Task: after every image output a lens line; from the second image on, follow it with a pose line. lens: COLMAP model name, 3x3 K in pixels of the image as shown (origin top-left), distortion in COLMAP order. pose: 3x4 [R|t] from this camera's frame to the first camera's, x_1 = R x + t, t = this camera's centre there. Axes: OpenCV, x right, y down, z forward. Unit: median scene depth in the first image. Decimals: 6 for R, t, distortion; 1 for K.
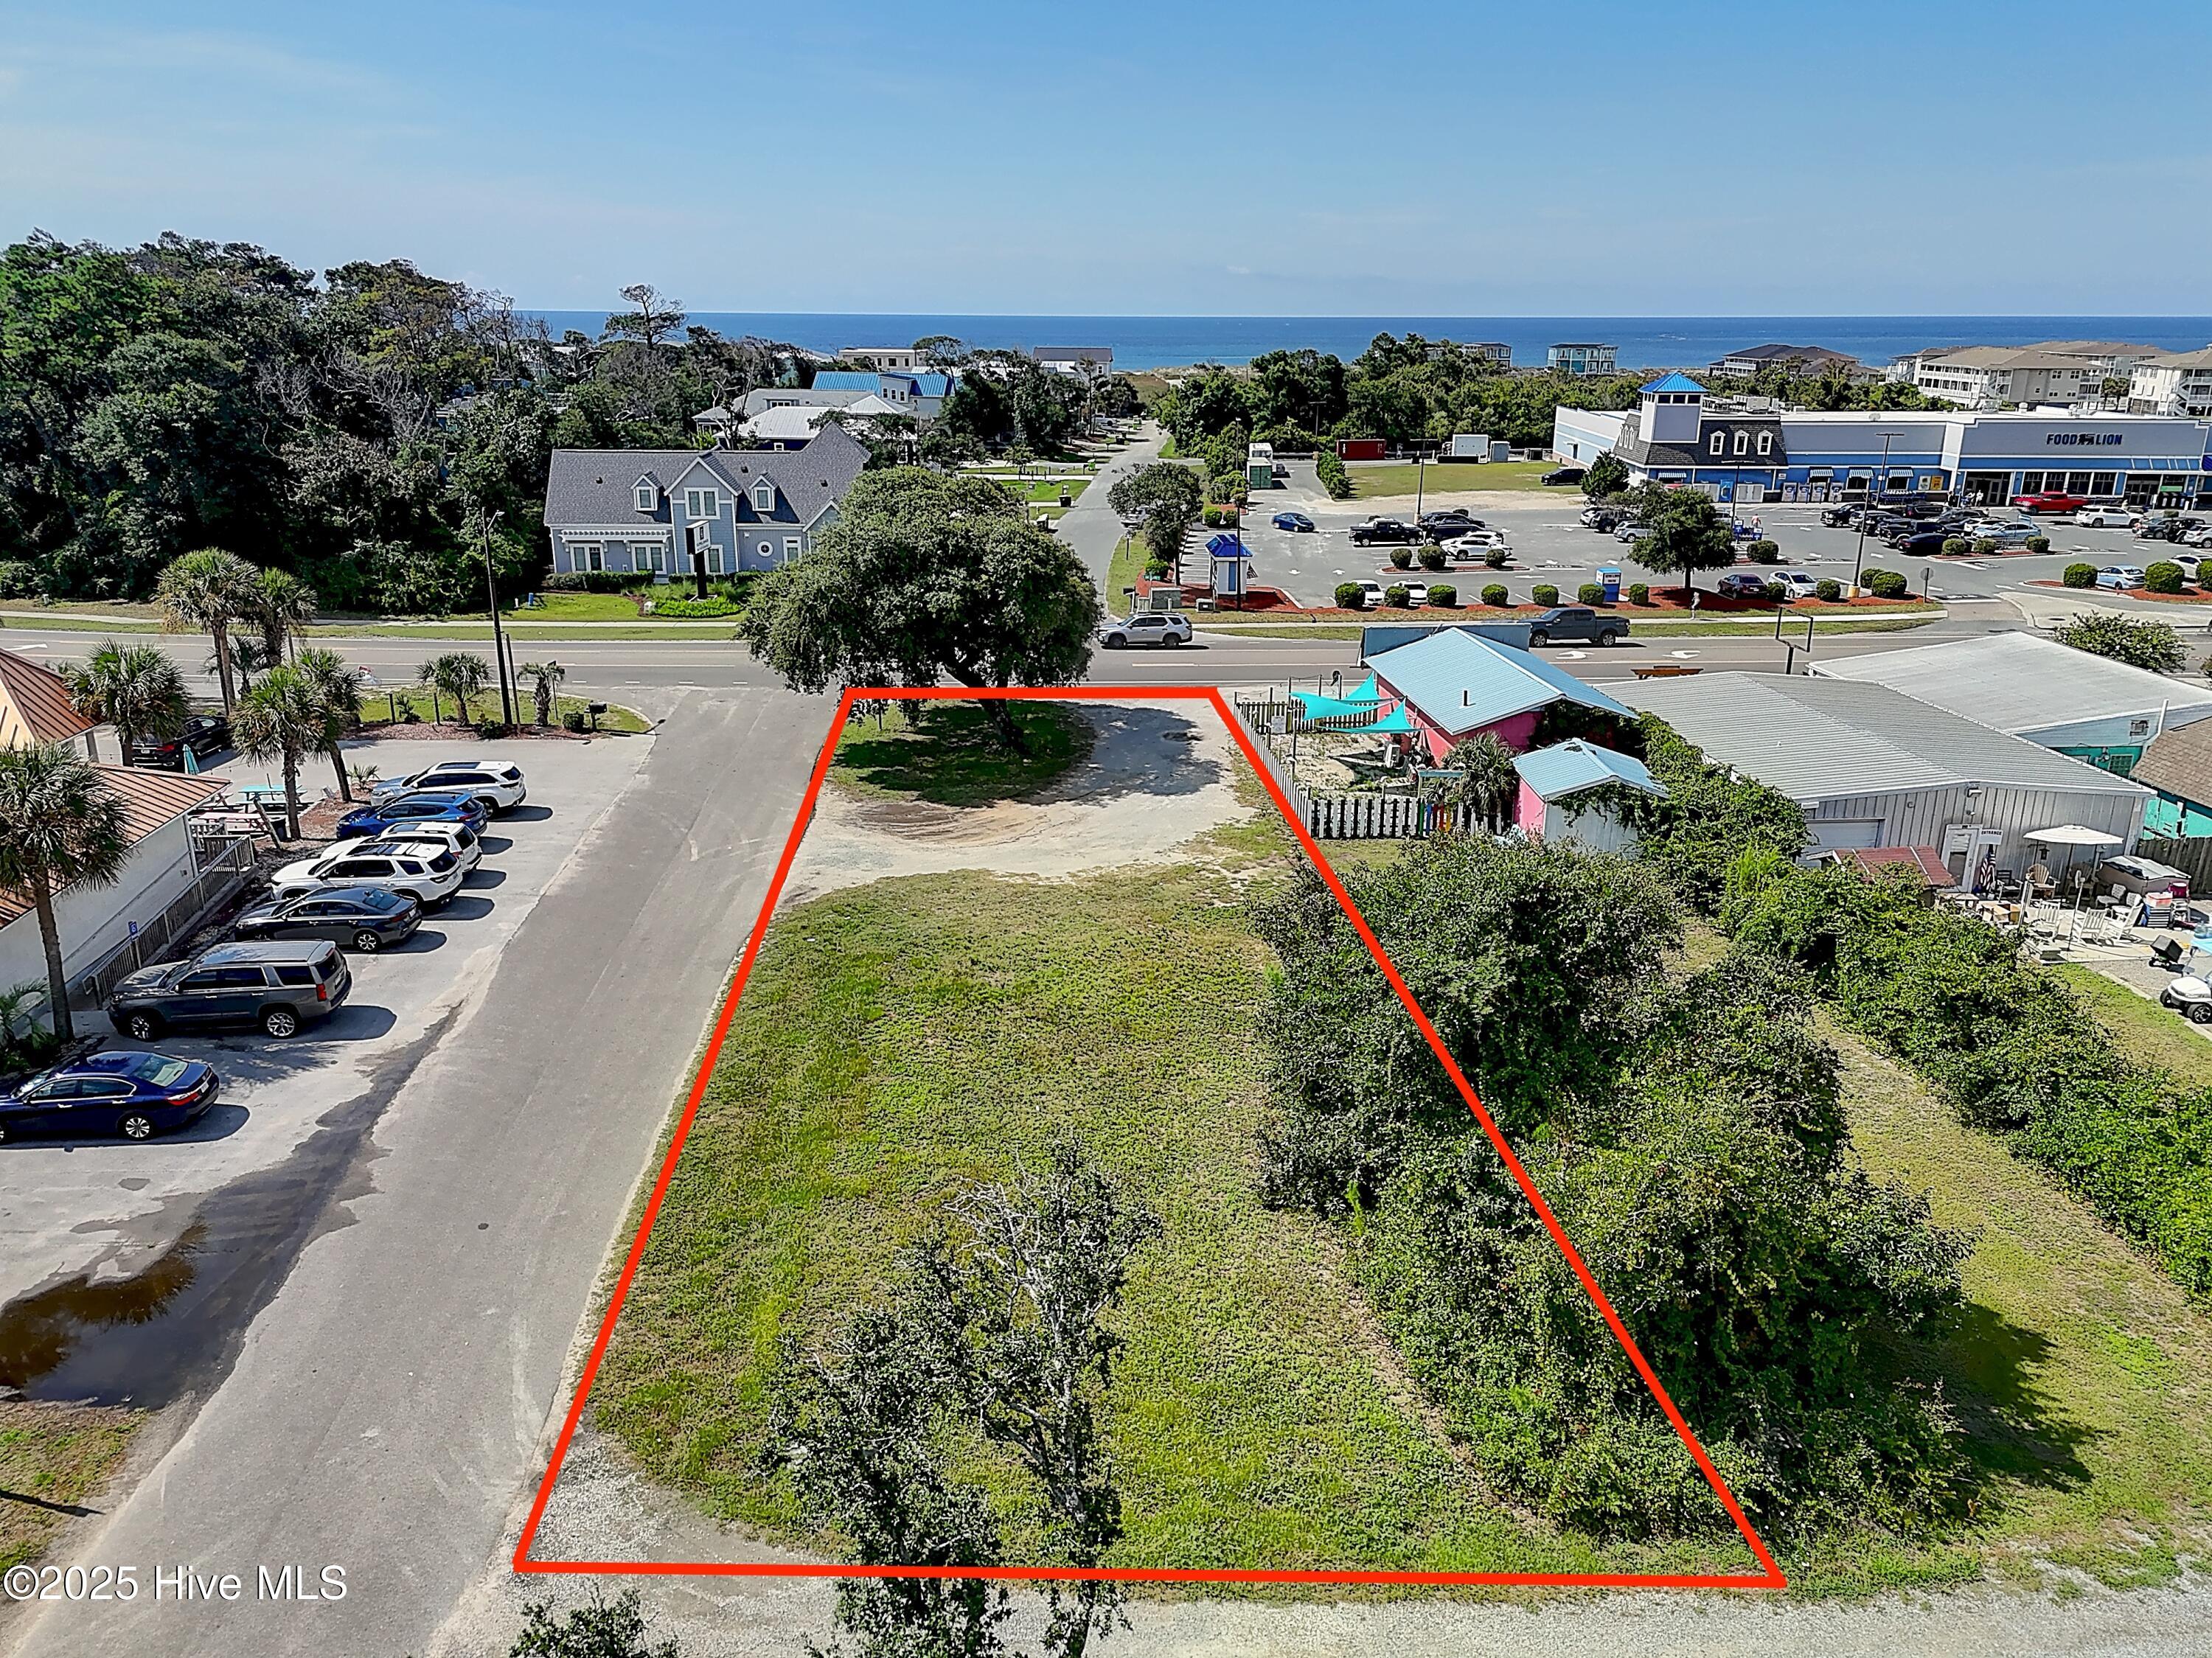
lens RADIAL K [[1623.8, 0, 1114.2], [0, 1623.8, 825.6], [0, 0, 1]] dist [0.075579, -0.065967]
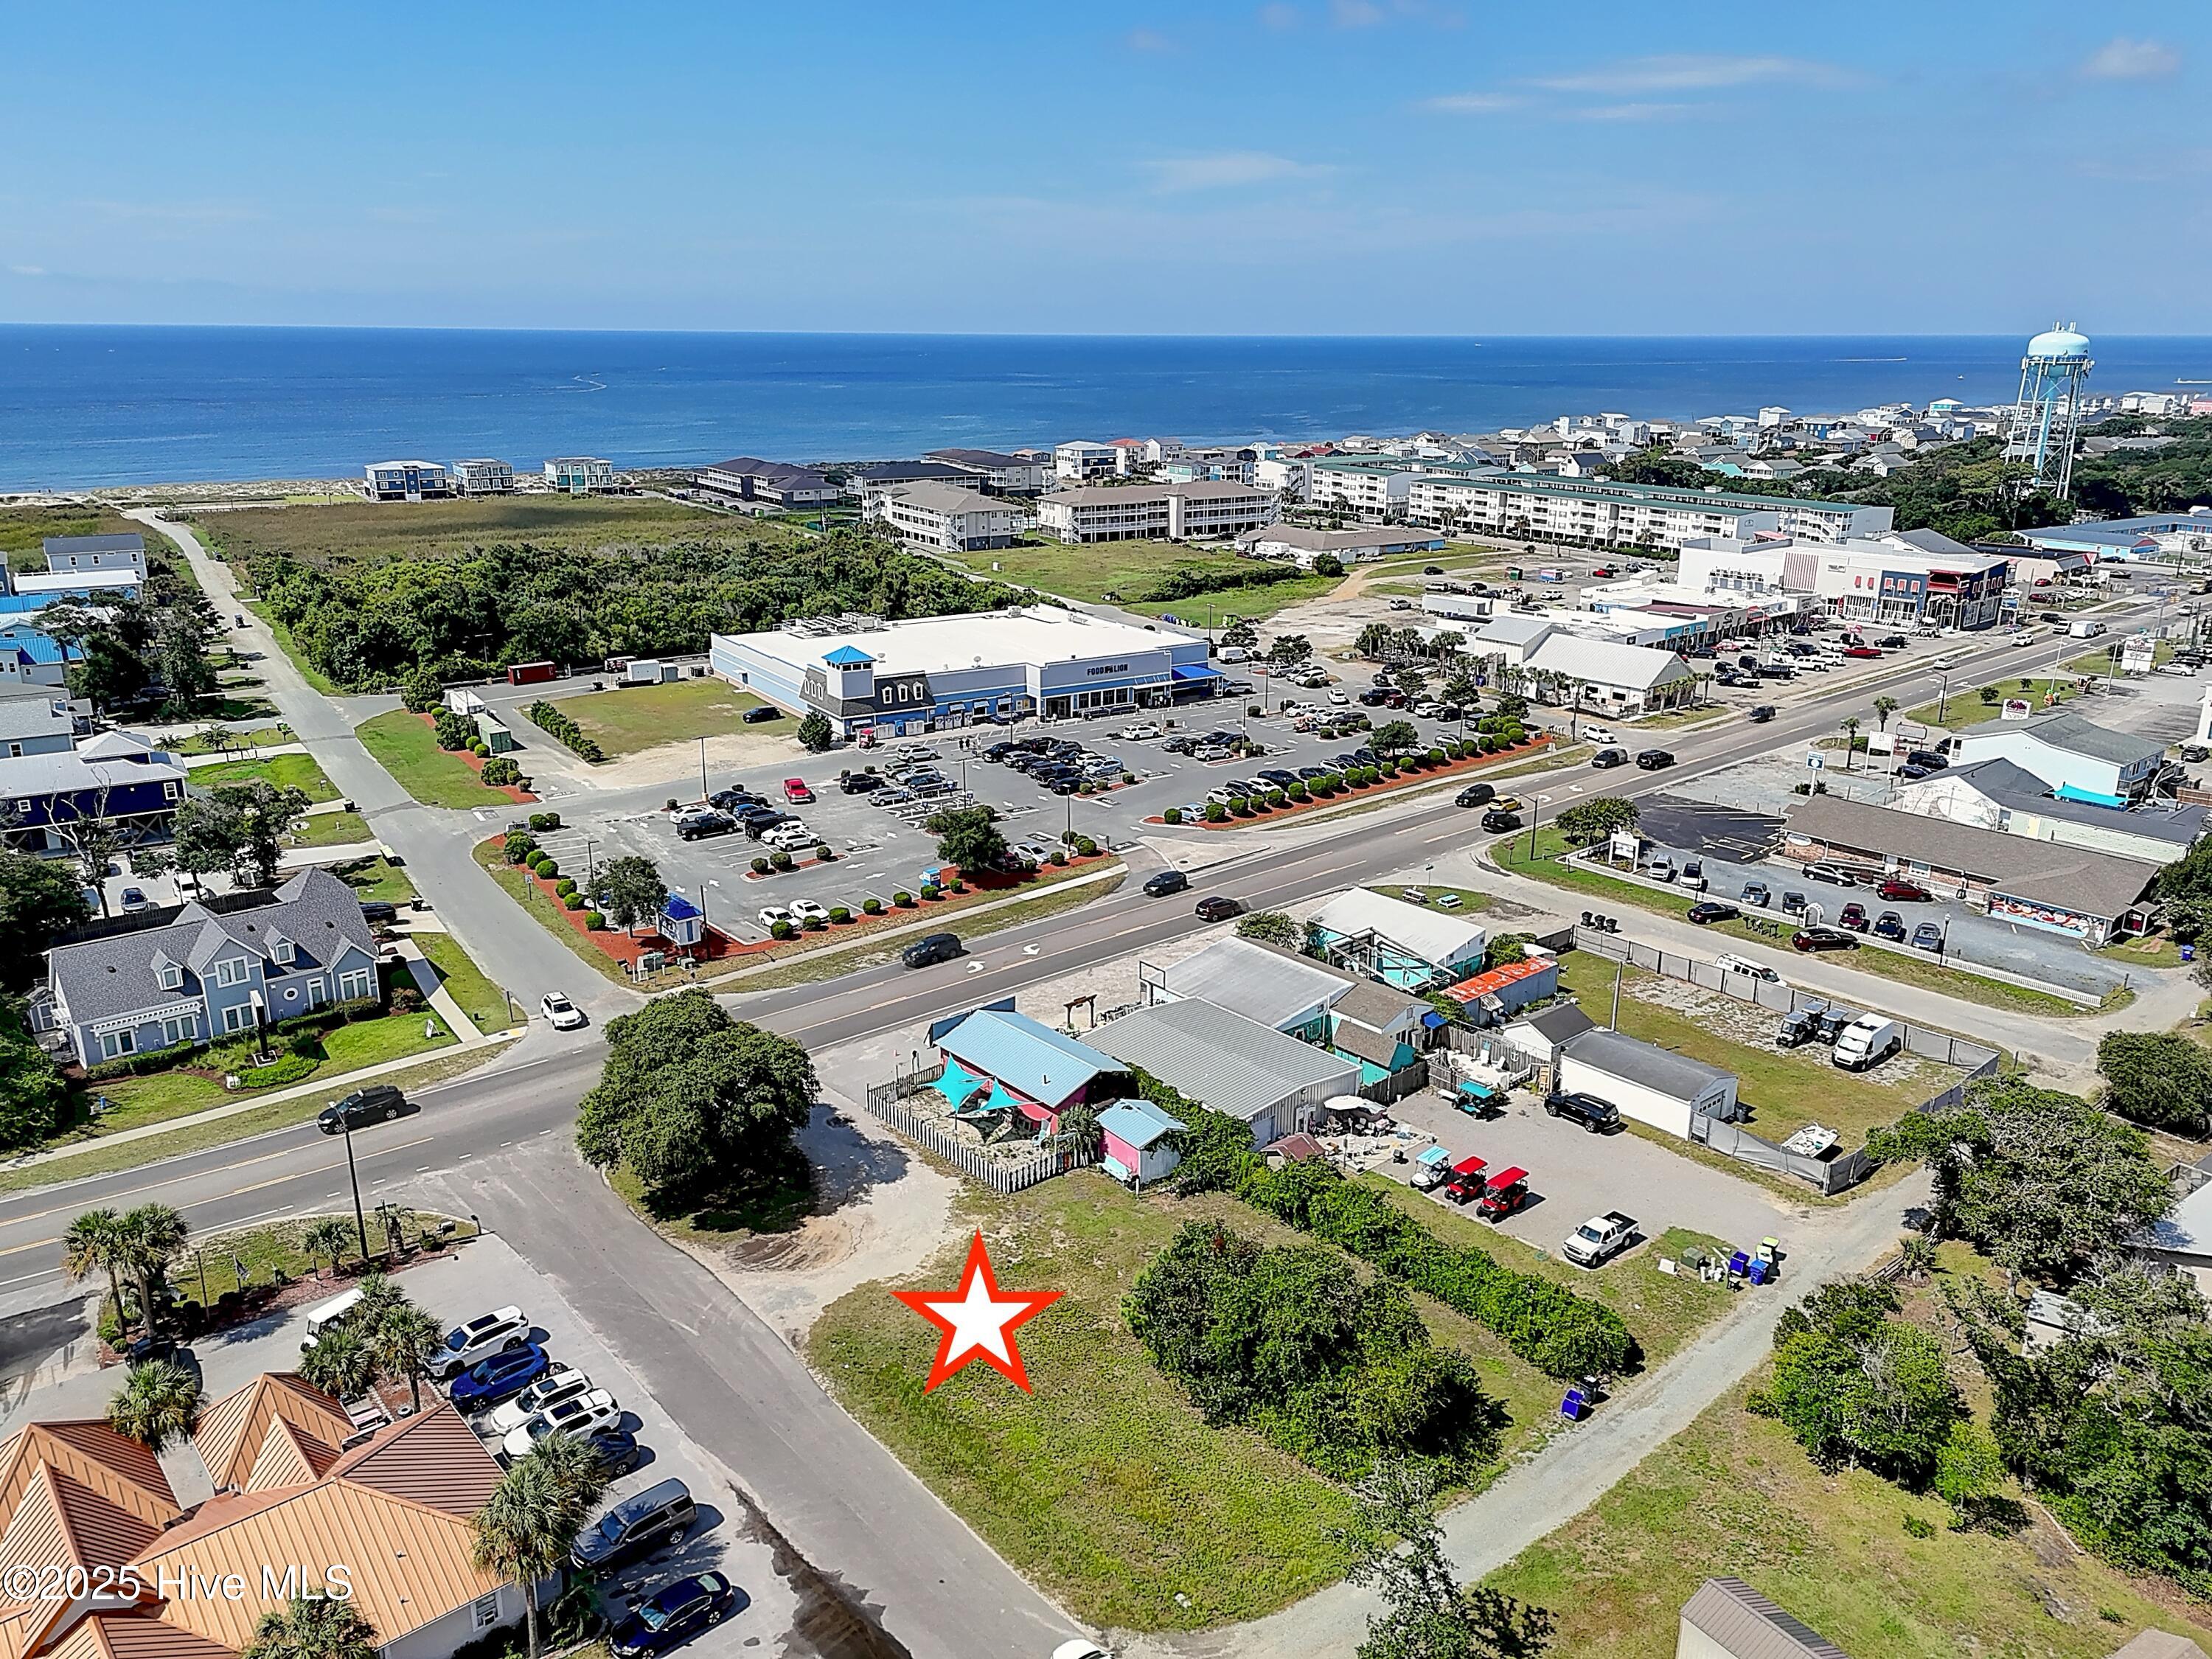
lens RADIAL K [[1623.9, 0, 1114.8], [0, 1623.9, 815.9], [0, 0, 1]] dist [0.075579, -0.065967]
pose [[0.804419, -0.170384, 0.569104, -0.790936], [0.176666, 0.983257, 0.044663, -0.496389], [-0.567185, 0.064613, 0.821052, -0.591763]]
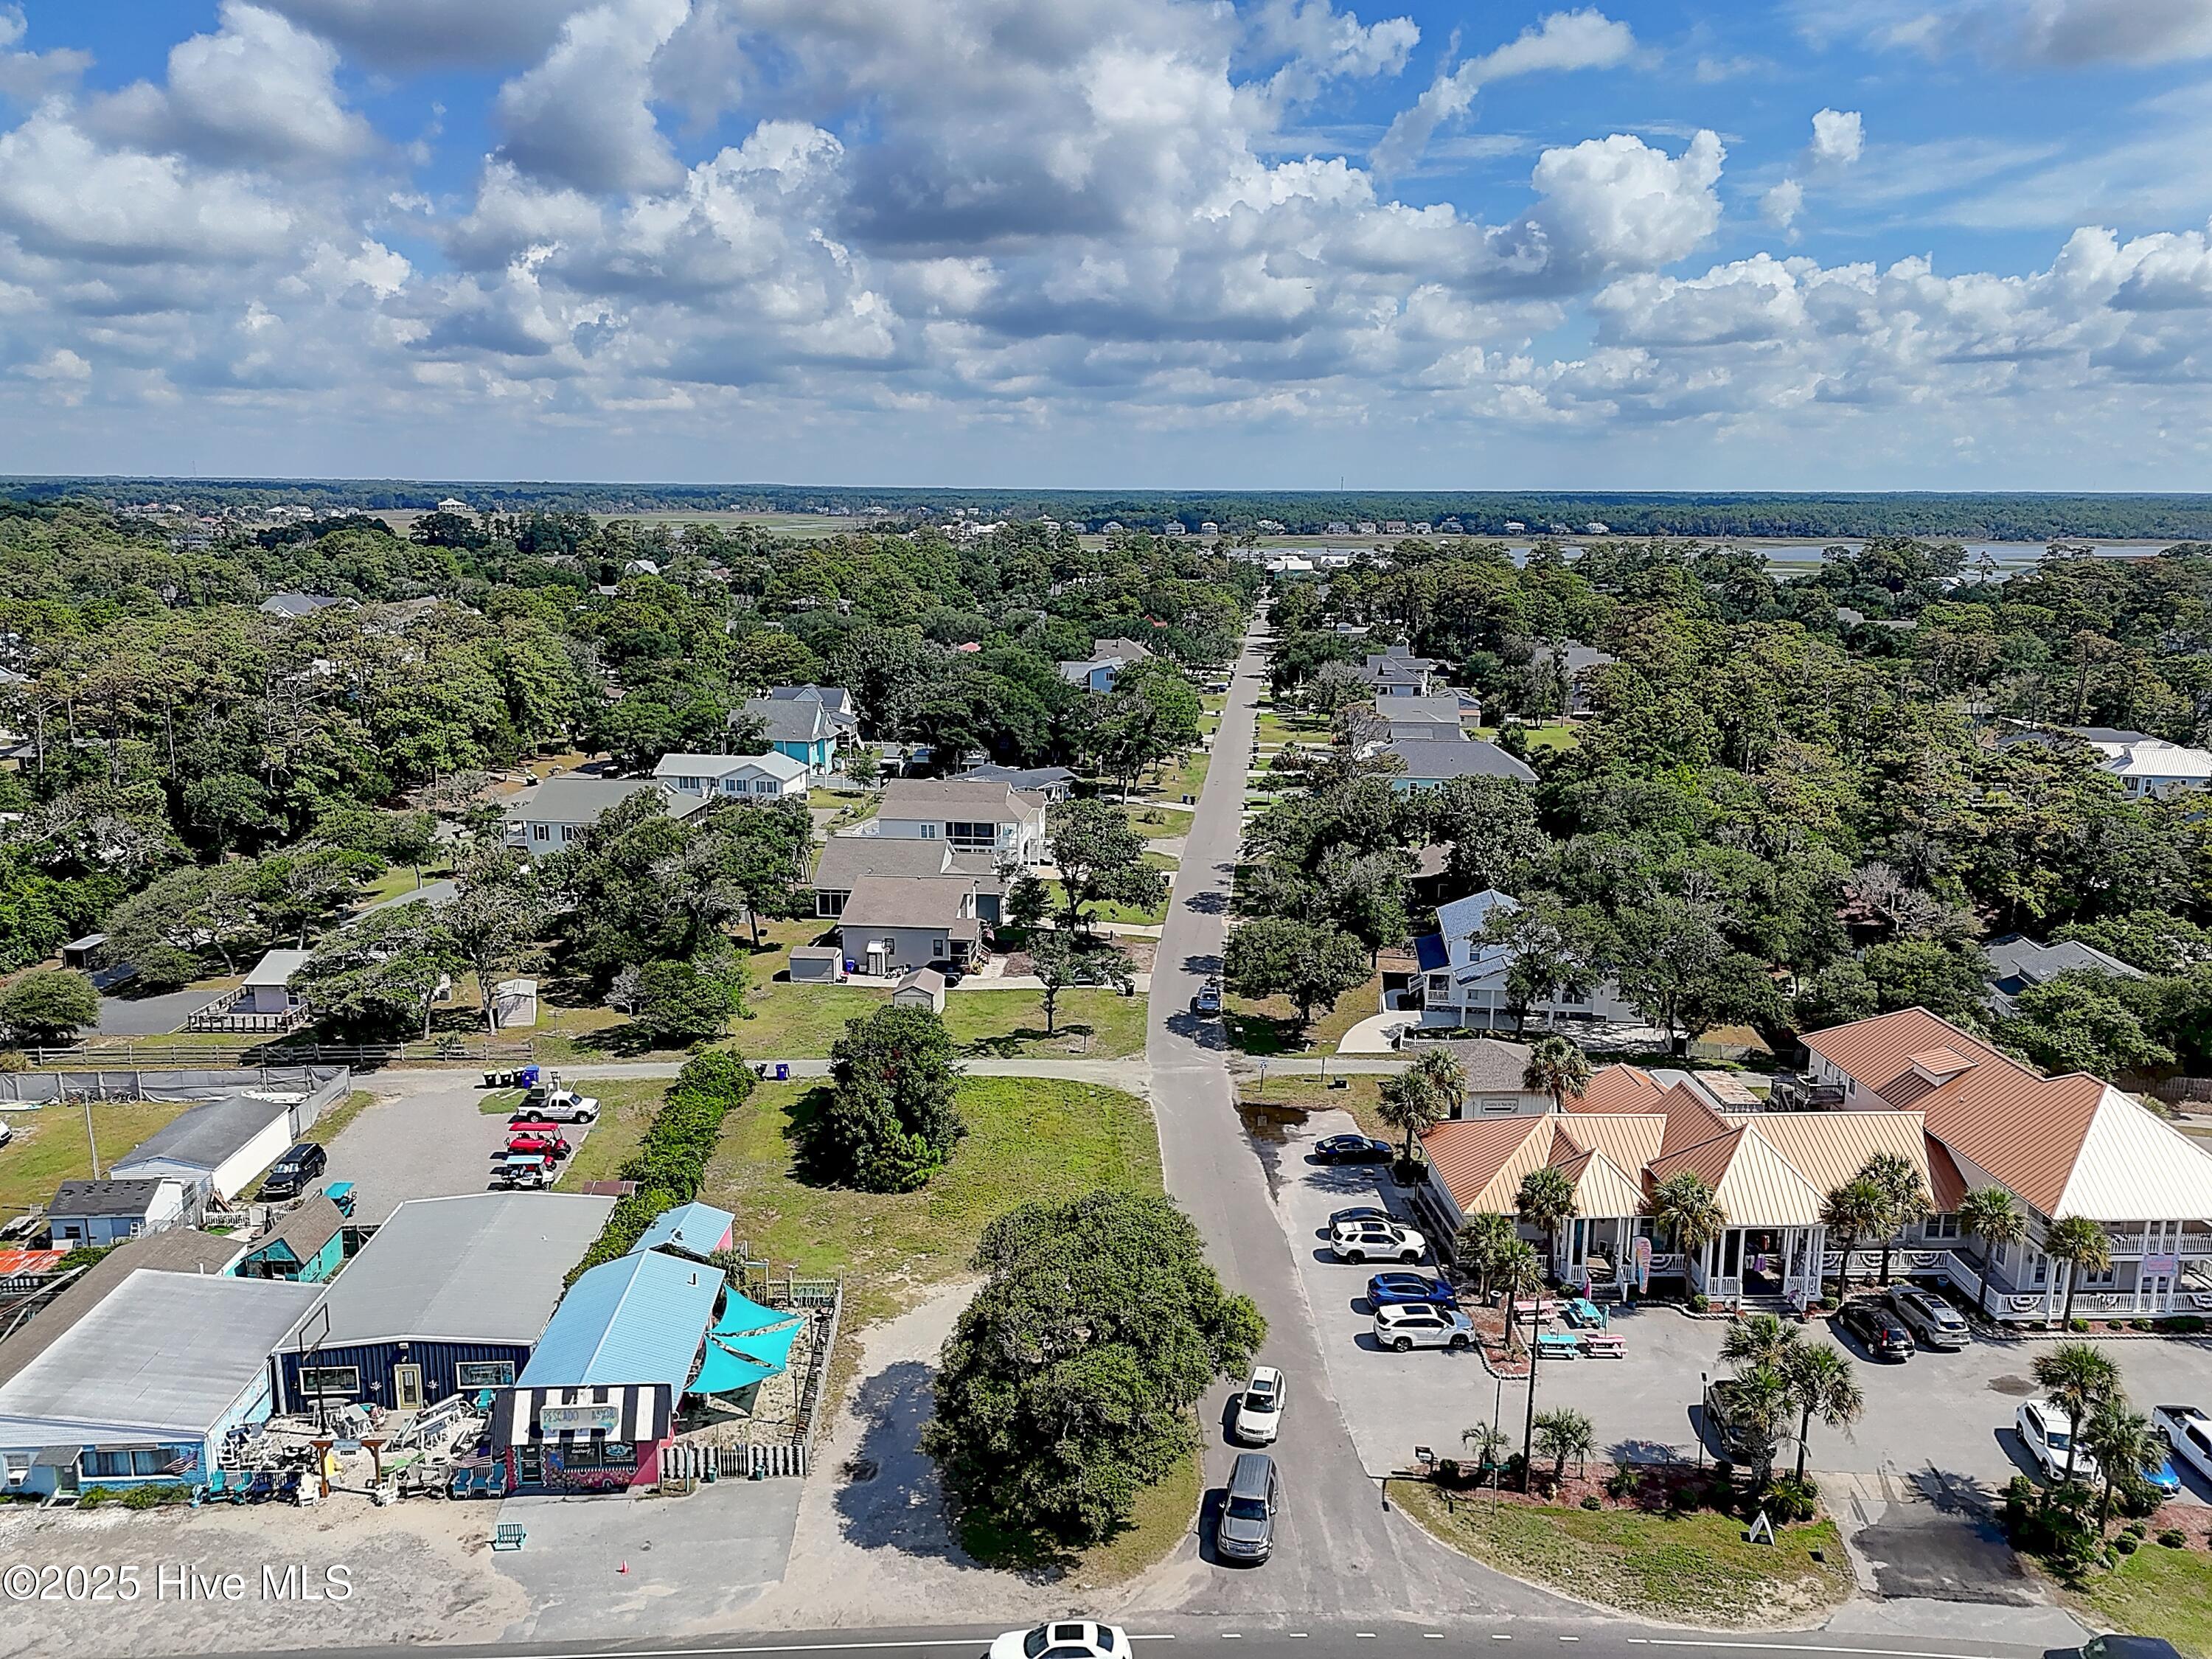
lens RADIAL K [[1623.9, 0, 1101.8], [0, 1623.9, 831.8], [0, 0, 1]] dist [0.075579, -0.065967]
pose [[-0.998989, -0.021015, 0.039733, -0.194614], [0.001251, 0.870642, 0.491916, -1.246920], [-0.044931, 0.491469, -0.869736, 2.318494]]
